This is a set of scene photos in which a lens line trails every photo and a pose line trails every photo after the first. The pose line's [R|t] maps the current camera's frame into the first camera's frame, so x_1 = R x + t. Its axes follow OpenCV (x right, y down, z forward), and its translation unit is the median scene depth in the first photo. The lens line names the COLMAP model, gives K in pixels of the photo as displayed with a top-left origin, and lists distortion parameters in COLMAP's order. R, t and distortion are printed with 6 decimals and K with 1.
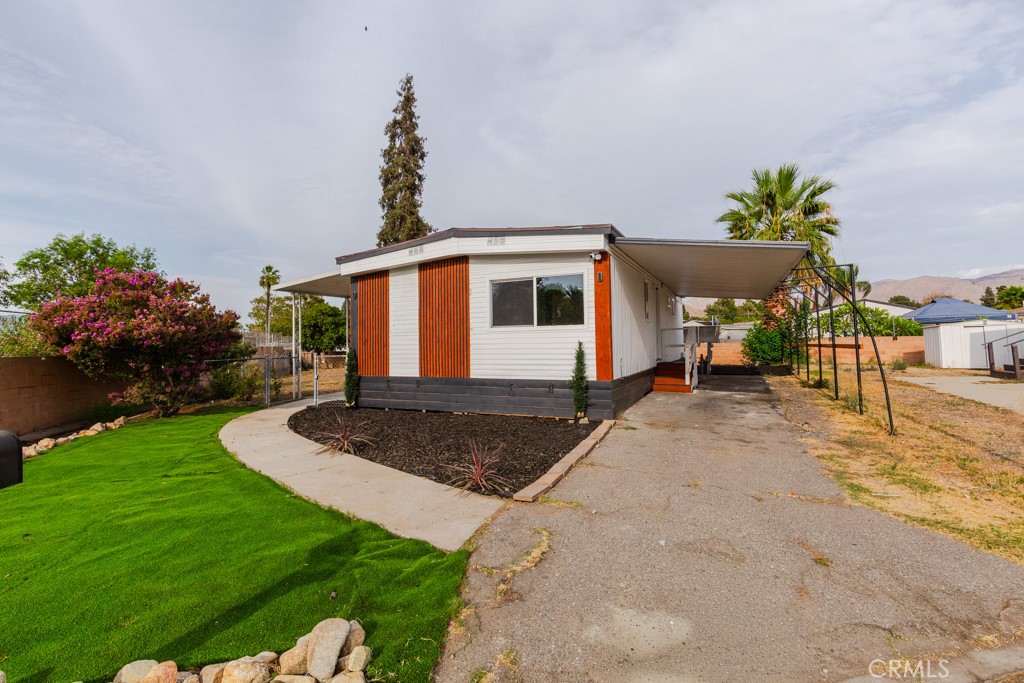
lens RADIAL K [[486.5, 0, 517.7], [0, 486.5, 317.8], [0, 0, 1]] dist [0.018441, -0.002028]
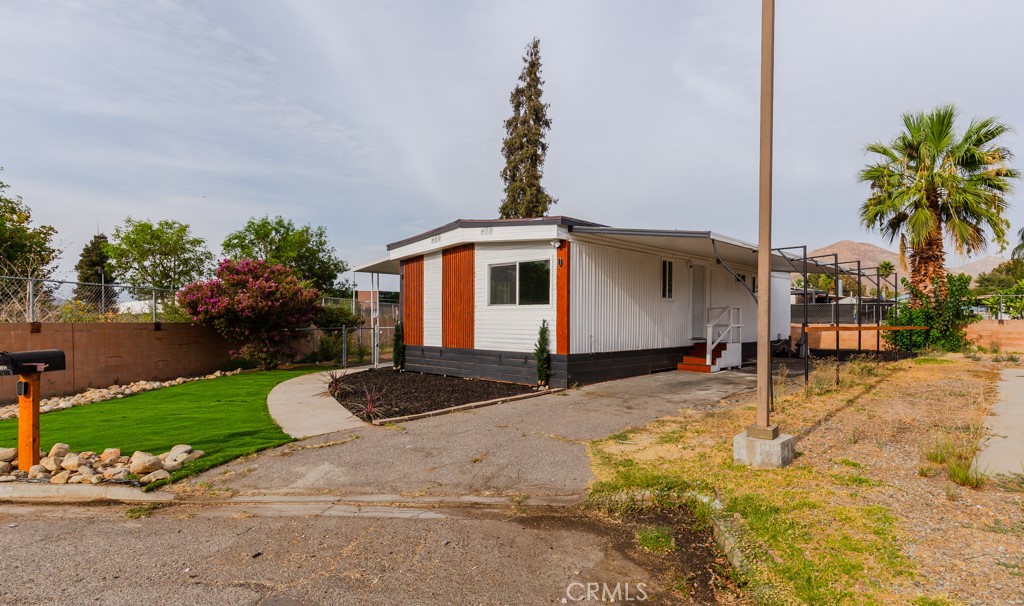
lens RADIAL K [[572.6, 0, 566.3], [0, 572.6, 313.2], [0, 0, 1]] dist [0.014573, 0.001411]
pose [[0.956167, 0.015992, -0.292385, 0.241451], [-0.003360, 0.999041, 0.043654, -0.010242], [0.292803, -0.040758, 0.955304, -0.112164]]
